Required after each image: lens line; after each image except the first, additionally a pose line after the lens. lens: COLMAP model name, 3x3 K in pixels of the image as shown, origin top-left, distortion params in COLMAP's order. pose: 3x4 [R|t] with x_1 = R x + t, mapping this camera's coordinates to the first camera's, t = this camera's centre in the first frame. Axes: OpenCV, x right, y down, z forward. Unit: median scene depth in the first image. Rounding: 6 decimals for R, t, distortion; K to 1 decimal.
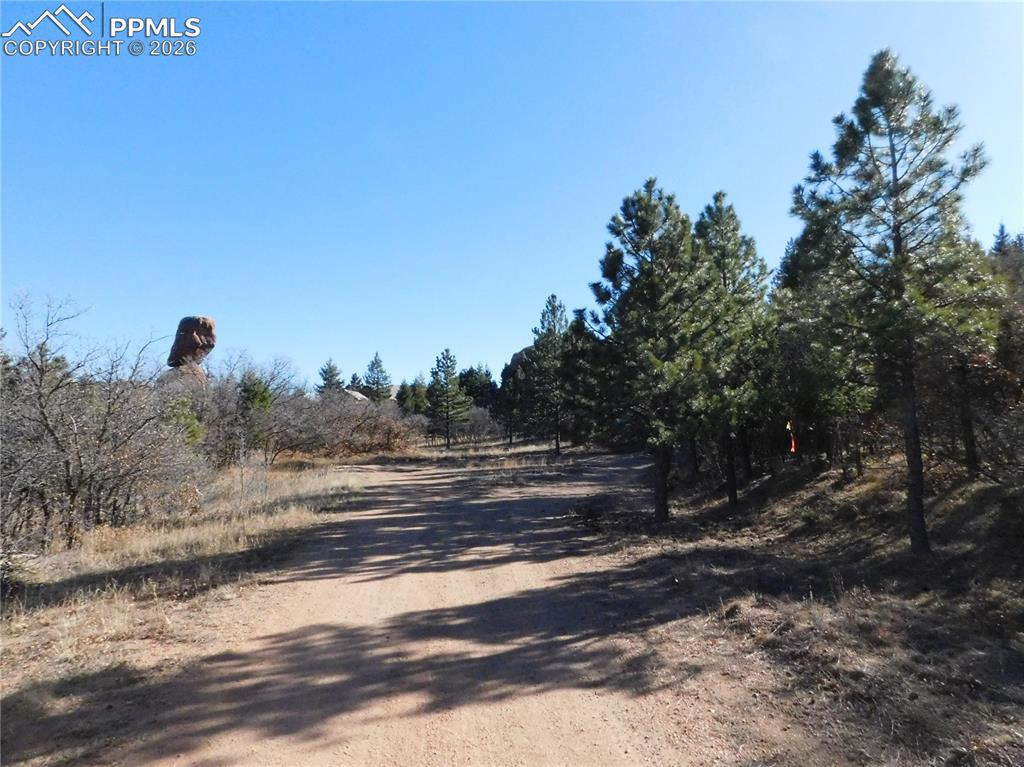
lens RADIAL K [[685.4, 0, 512.0], [0, 685.4, 383.5], [0, 0, 1]] dist [-0.058755, 0.058736]
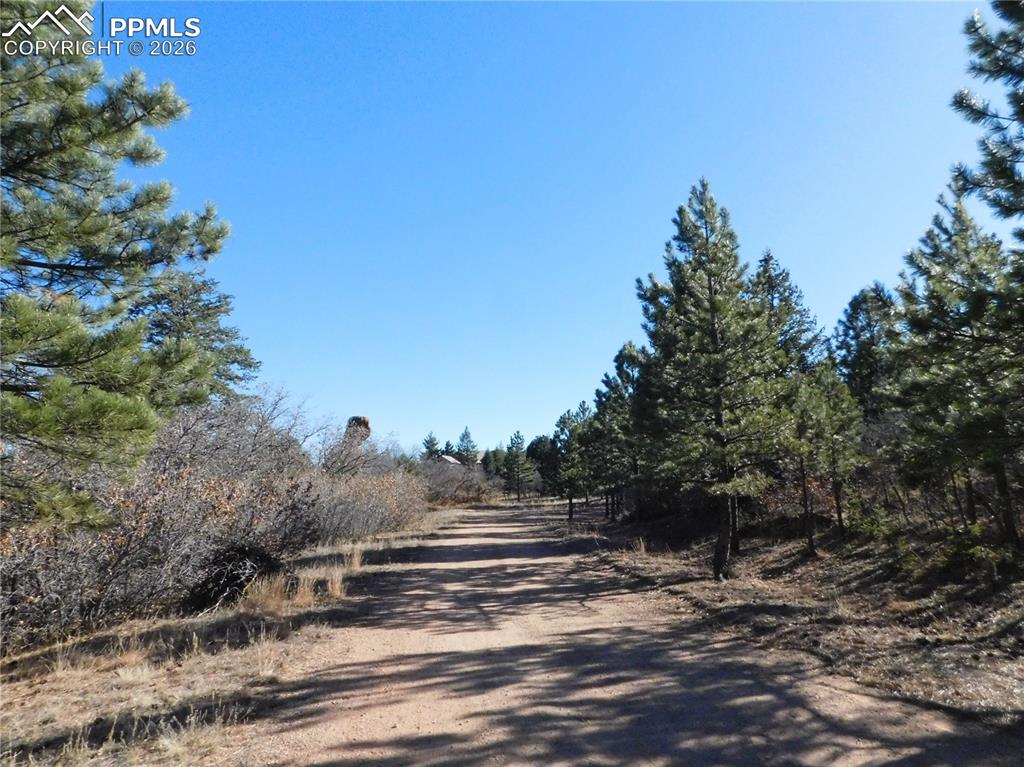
lens RADIAL K [[685.4, 0, 512.0], [0, 685.4, 383.5], [0, 0, 1]] dist [-0.058755, 0.058736]
pose [[0.992929, -0.014232, -0.117851, 0.061513], [0.004650, 0.996689, -0.081180, -0.032496], [0.118617, 0.080058, 0.989707, -0.414608]]
